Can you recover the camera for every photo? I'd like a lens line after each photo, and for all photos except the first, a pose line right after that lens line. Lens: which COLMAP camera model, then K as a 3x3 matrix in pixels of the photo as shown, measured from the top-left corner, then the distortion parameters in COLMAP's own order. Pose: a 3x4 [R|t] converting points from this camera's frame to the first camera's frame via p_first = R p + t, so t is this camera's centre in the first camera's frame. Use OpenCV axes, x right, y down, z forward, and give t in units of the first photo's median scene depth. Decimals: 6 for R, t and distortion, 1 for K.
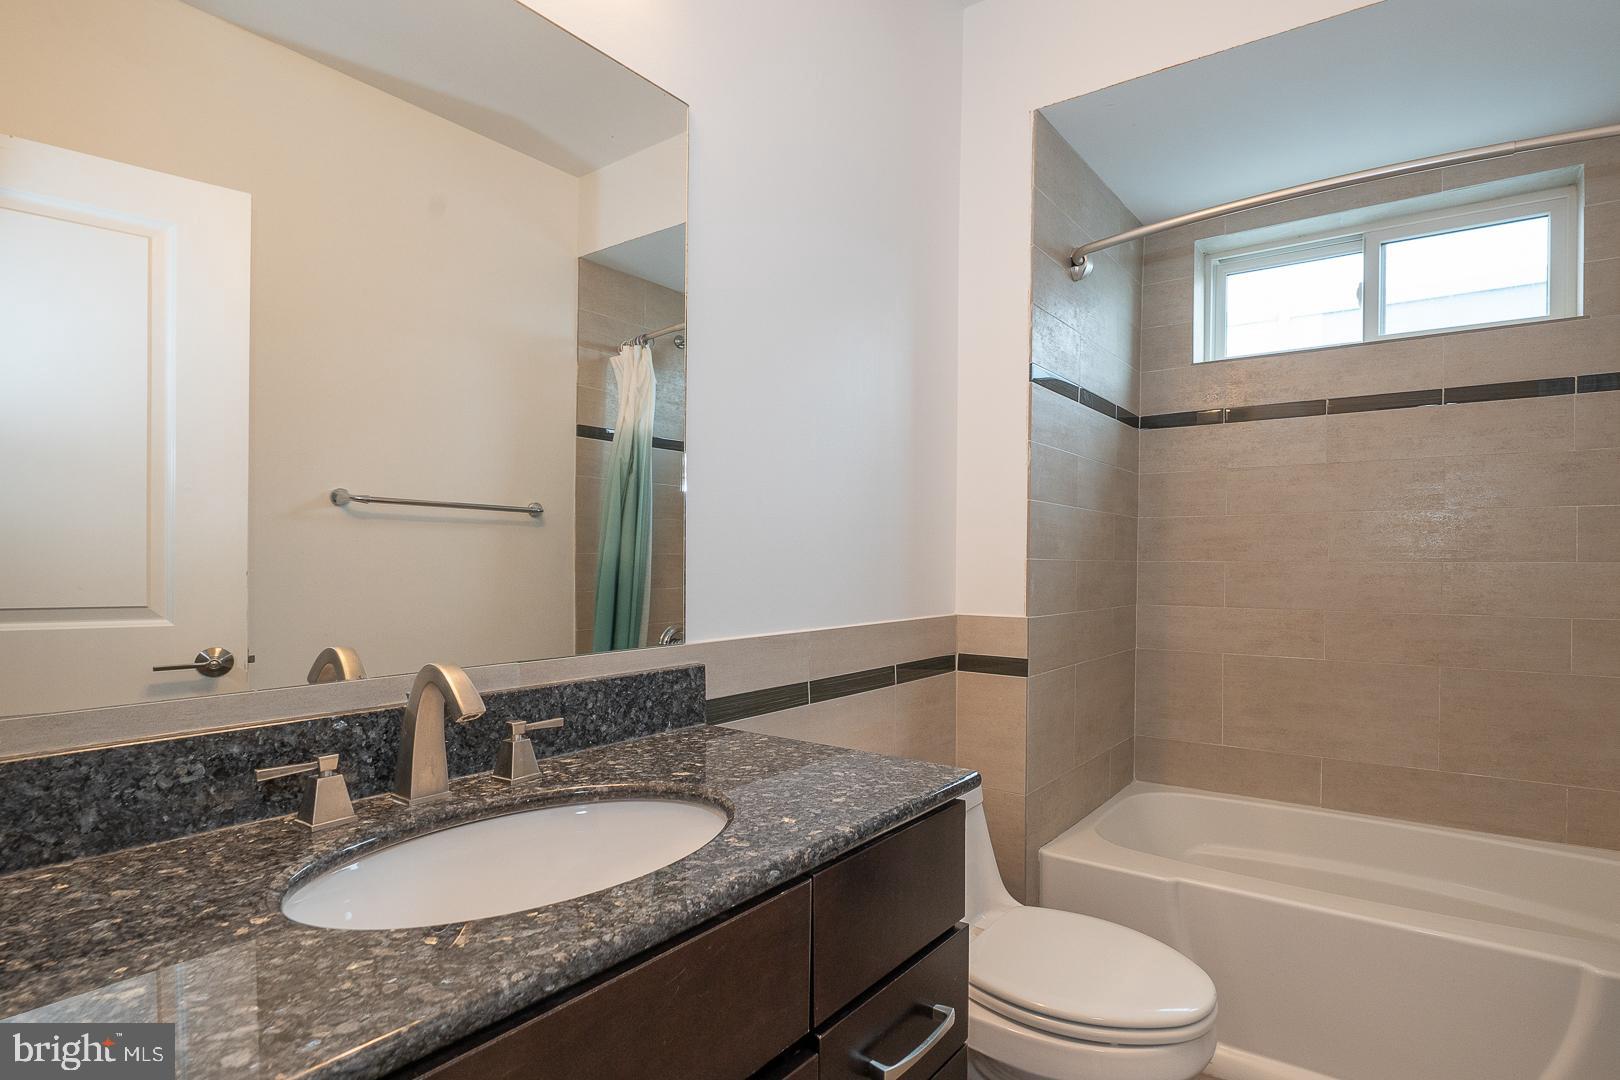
lens RADIAL K [[867.3, 0, 810.0], [0, 867.3, 540.0], [0, 0, 1]] dist [0.017697, 0.000344]
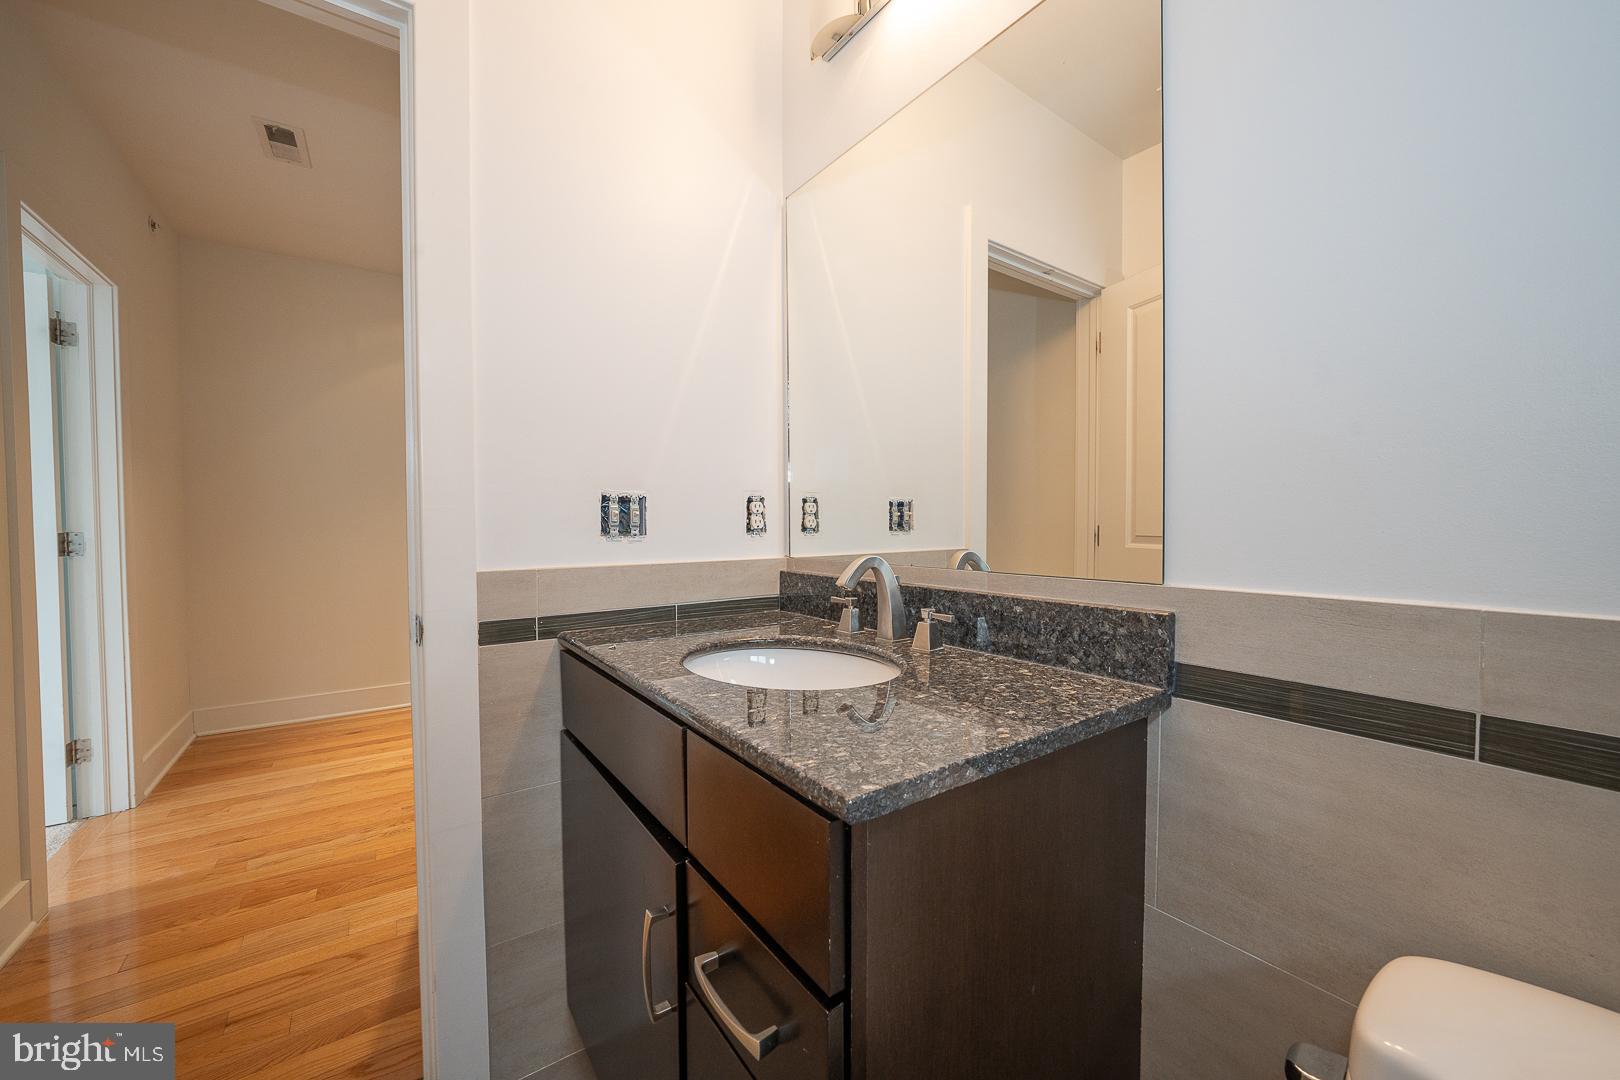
lens RADIAL K [[607.8, 0, 810.6], [0, 607.8, 535.7], [0, 0, 1]] dist [-0.014273, 0.000128]
pose [[-0.311481, 0.023574, -0.949960, 0.519107], [0.032966, 0.999359, 0.013990, 0.057056], [0.949680, -0.026959, -0.312058, 0.909021]]
